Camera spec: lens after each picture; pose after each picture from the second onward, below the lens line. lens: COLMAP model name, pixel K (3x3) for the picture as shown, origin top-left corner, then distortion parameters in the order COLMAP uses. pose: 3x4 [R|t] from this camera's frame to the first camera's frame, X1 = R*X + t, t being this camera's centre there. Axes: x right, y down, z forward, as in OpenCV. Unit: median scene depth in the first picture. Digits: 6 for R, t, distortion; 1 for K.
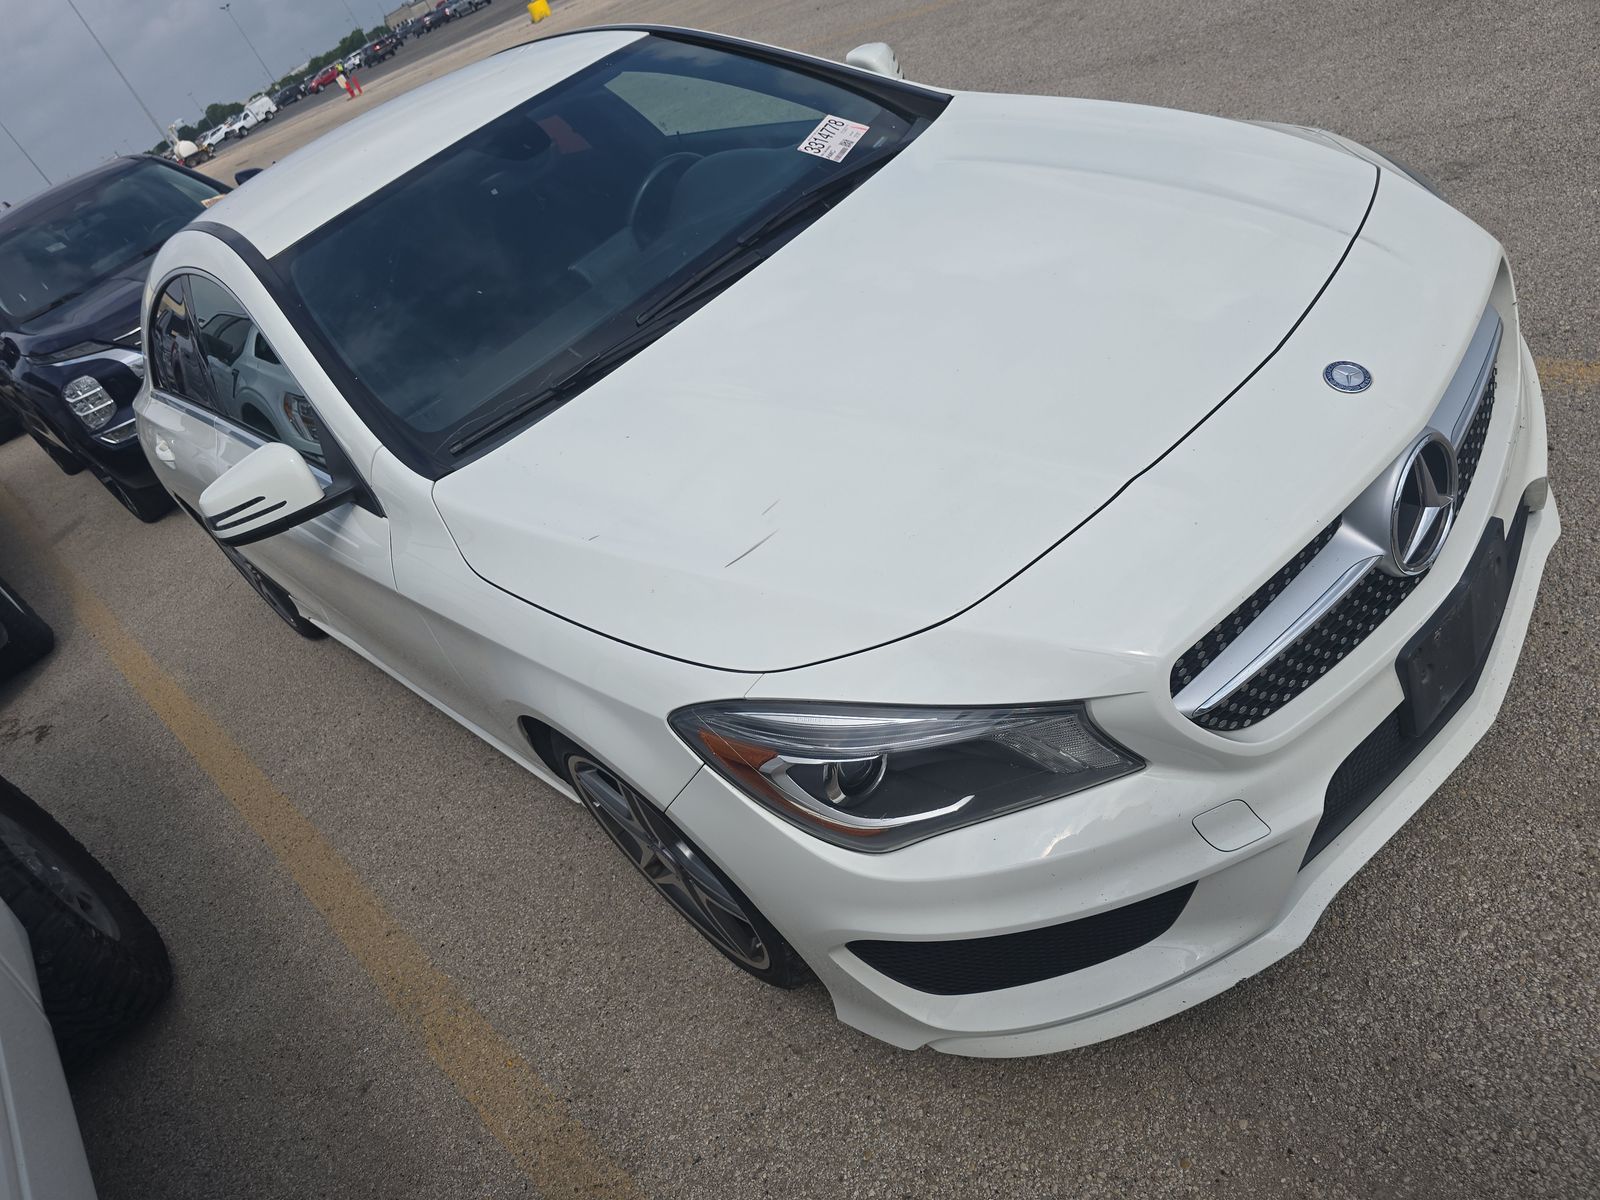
lens RADIAL K [[1065.3, 0, 800.0], [0, 1065.3, 600.0], [0, 0, 1]] dist [0.038937, -0.038672]
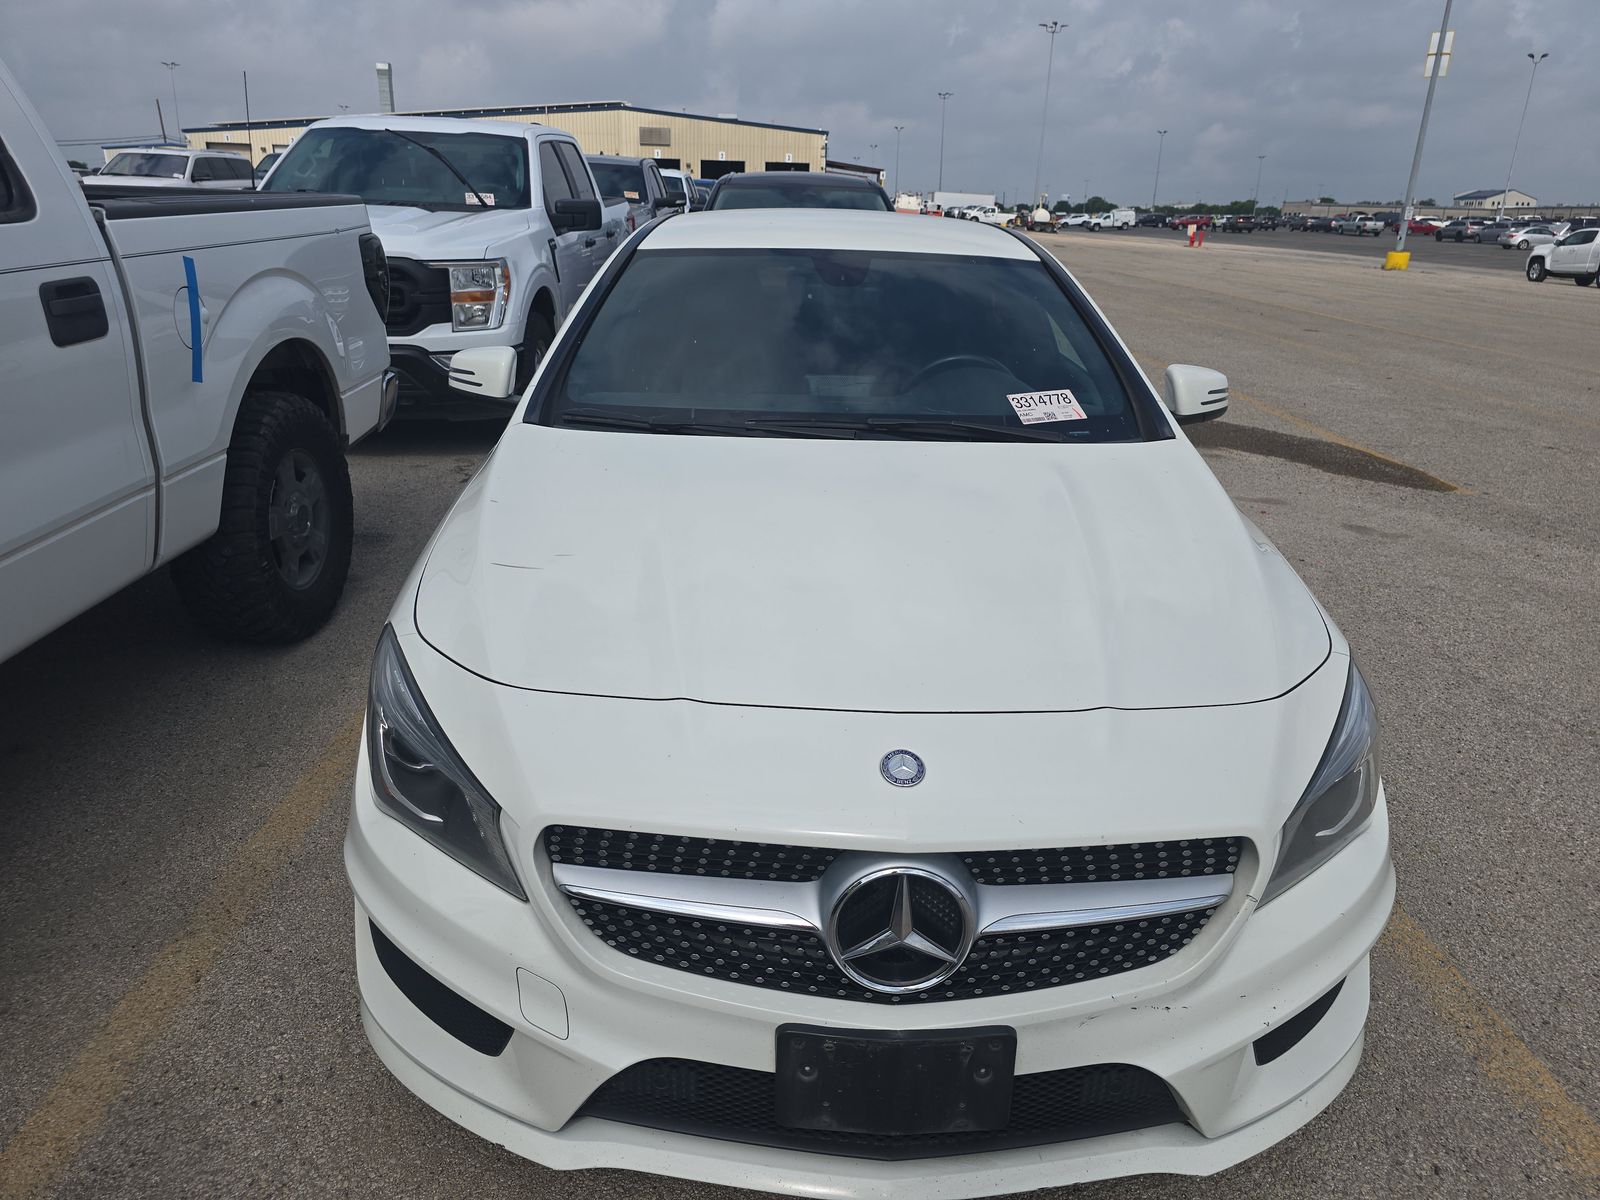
lens RADIAL K [[1065.3, 0, 800.0], [0, 1065.3, 600.0], [0, 0, 1]] dist [0.038937, -0.038672]
pose [[0.662424, 0.601159, -0.446991, 0.551543], [-0.652131, 0.756399, 0.050849, -0.217690], [0.368672, 0.257813, 0.893092, 0.016405]]
